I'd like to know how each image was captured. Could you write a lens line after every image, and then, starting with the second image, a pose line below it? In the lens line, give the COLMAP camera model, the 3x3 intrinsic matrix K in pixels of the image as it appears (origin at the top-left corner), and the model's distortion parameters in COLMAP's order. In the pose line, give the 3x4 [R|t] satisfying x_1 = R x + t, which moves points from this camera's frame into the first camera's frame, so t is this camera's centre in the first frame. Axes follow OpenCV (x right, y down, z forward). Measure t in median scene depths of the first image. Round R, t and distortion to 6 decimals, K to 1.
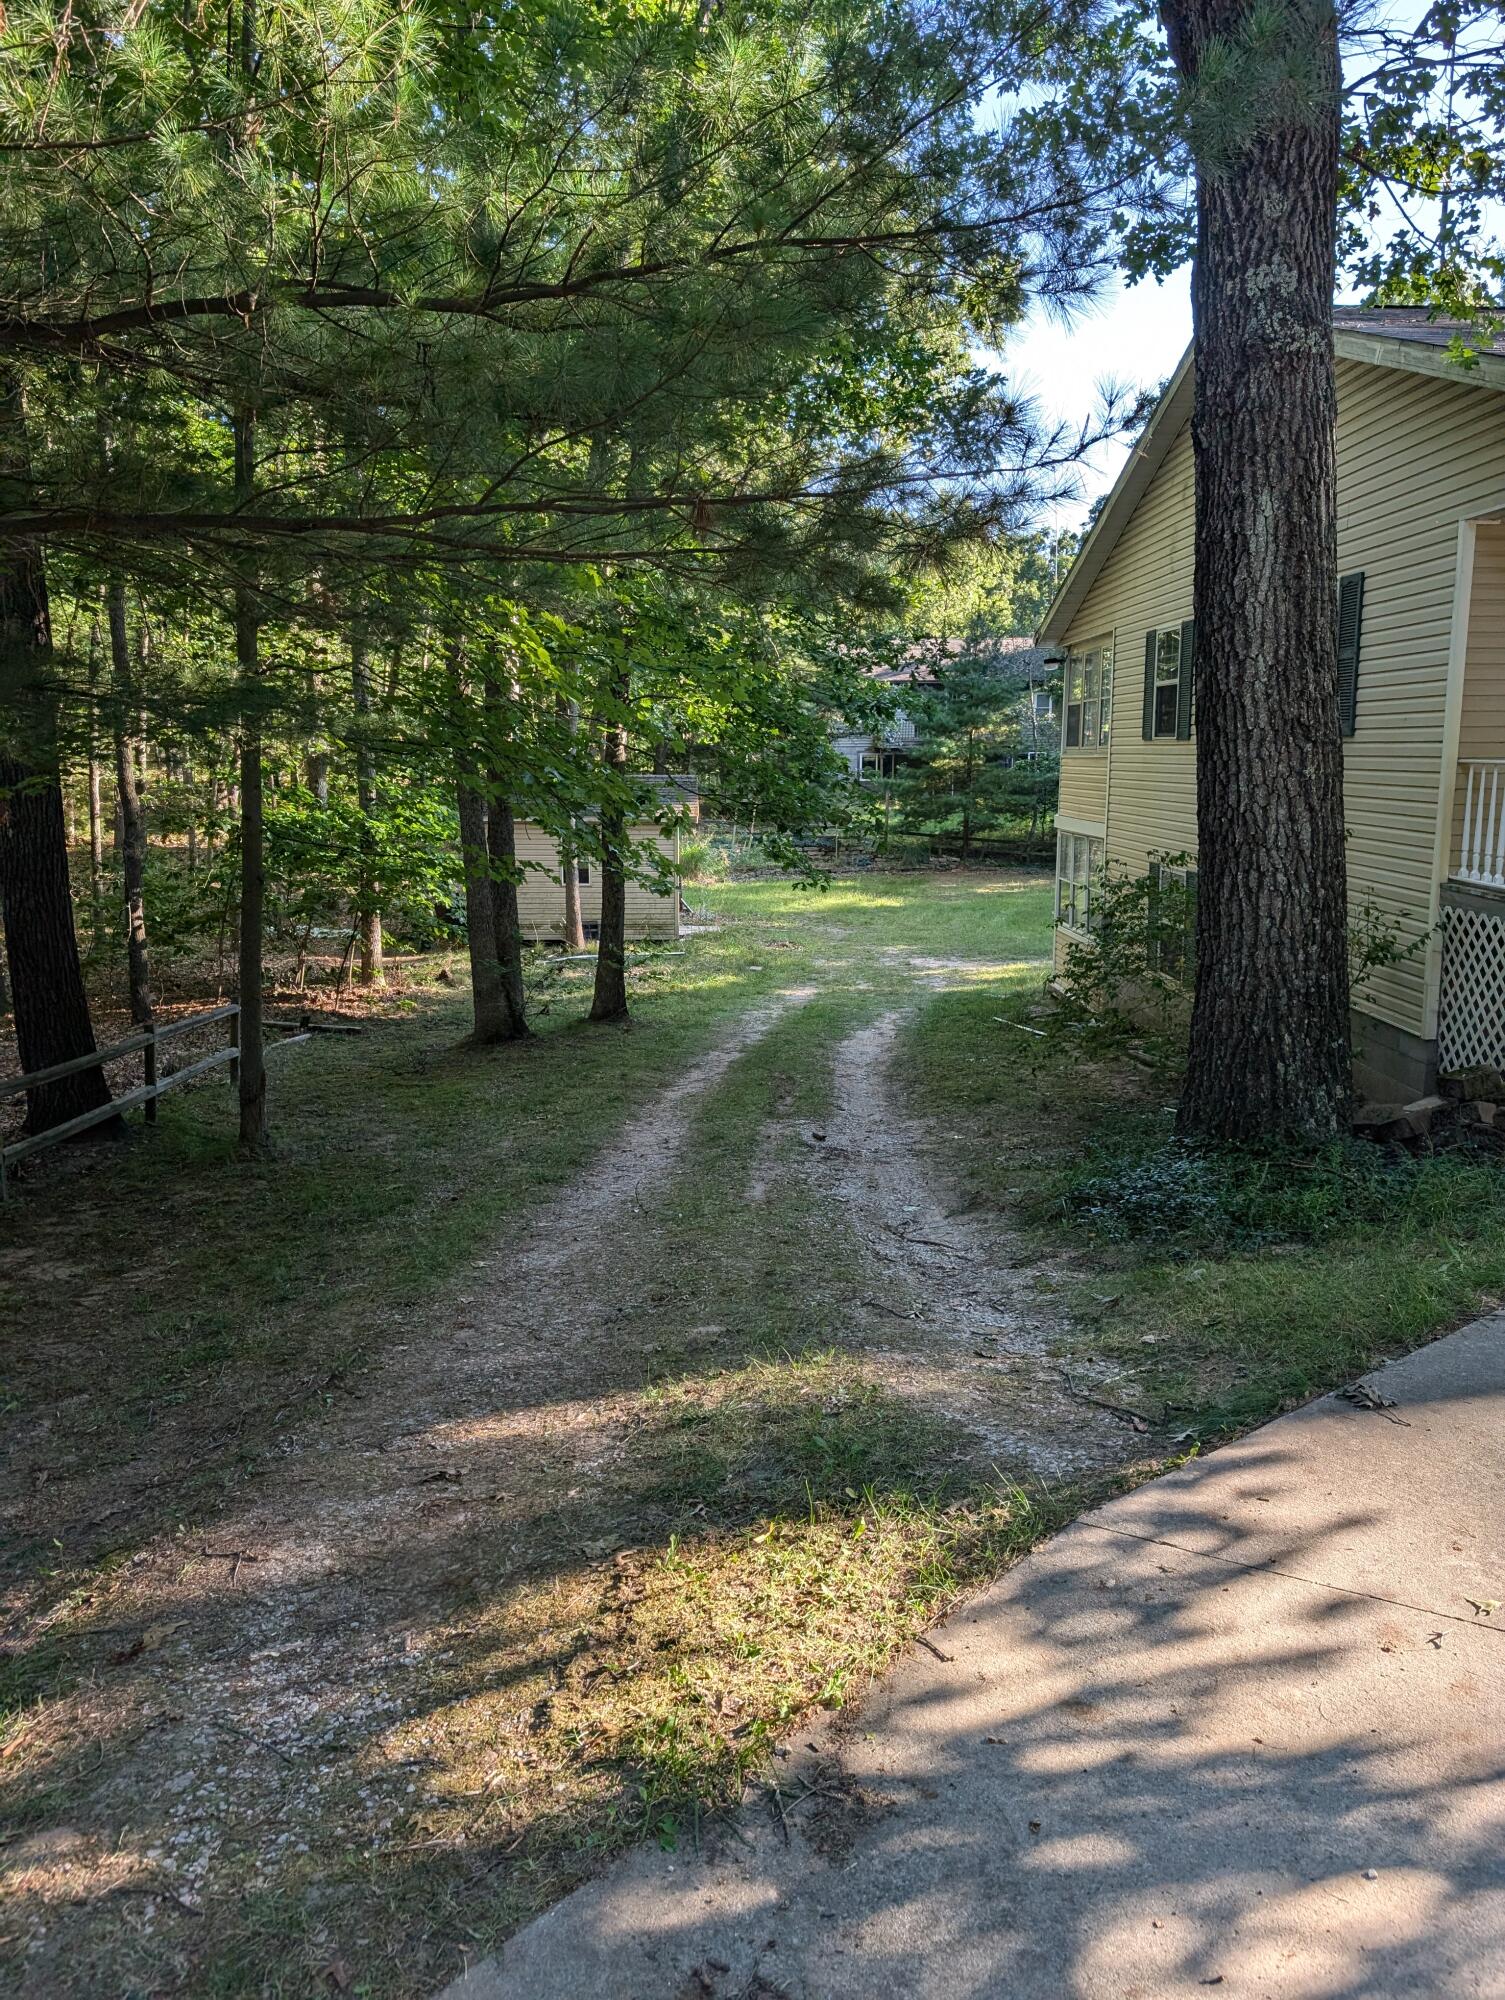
lens RADIAL K [[1422.5, 0, 753.7], [0, 1422.5, 982.2], [0, 0, 1]] dist [0.036995, -0.027927]
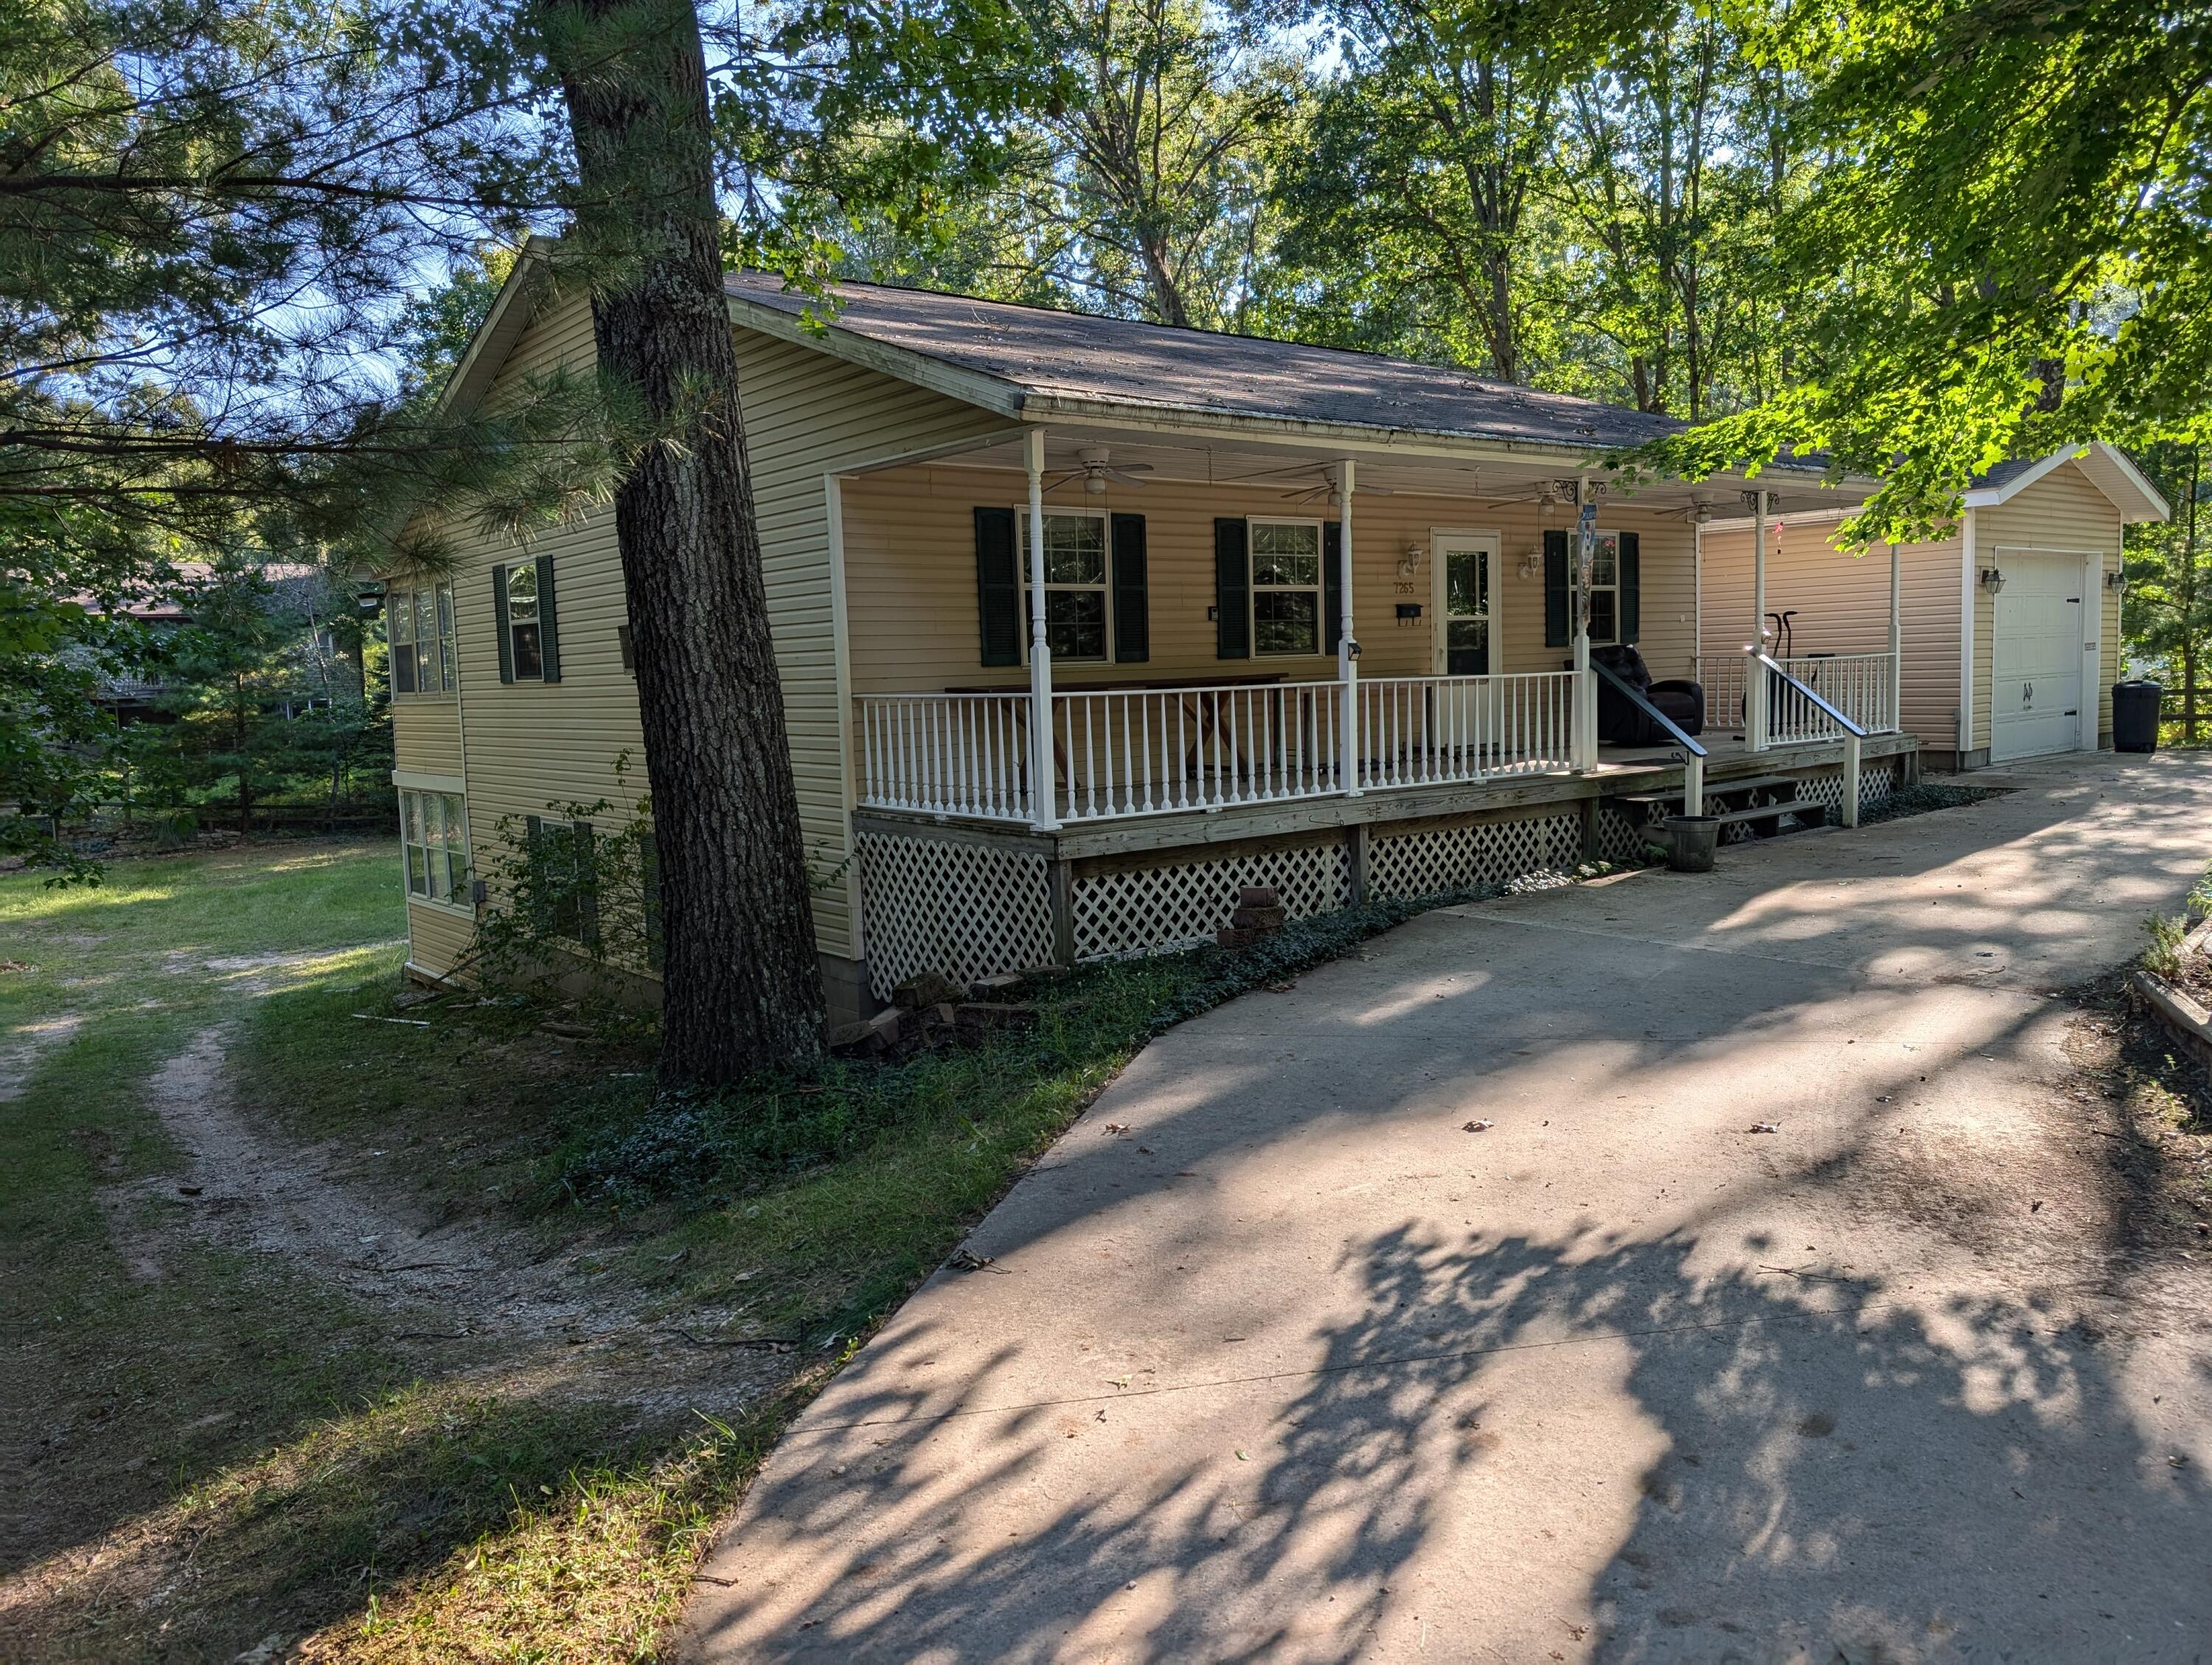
lens RADIAL K [[1573.3, 0, 1094.6], [0, 1573.3, 811.7], [0, 0, 1]] dist [0.036995, -0.027927]
pose [[0.796697, -0.080808, 0.598953, -0.130457], [0.130242, 0.990692, -0.039582, 0.000836], [-0.590179, 0.109544, 0.799805, -0.057353]]
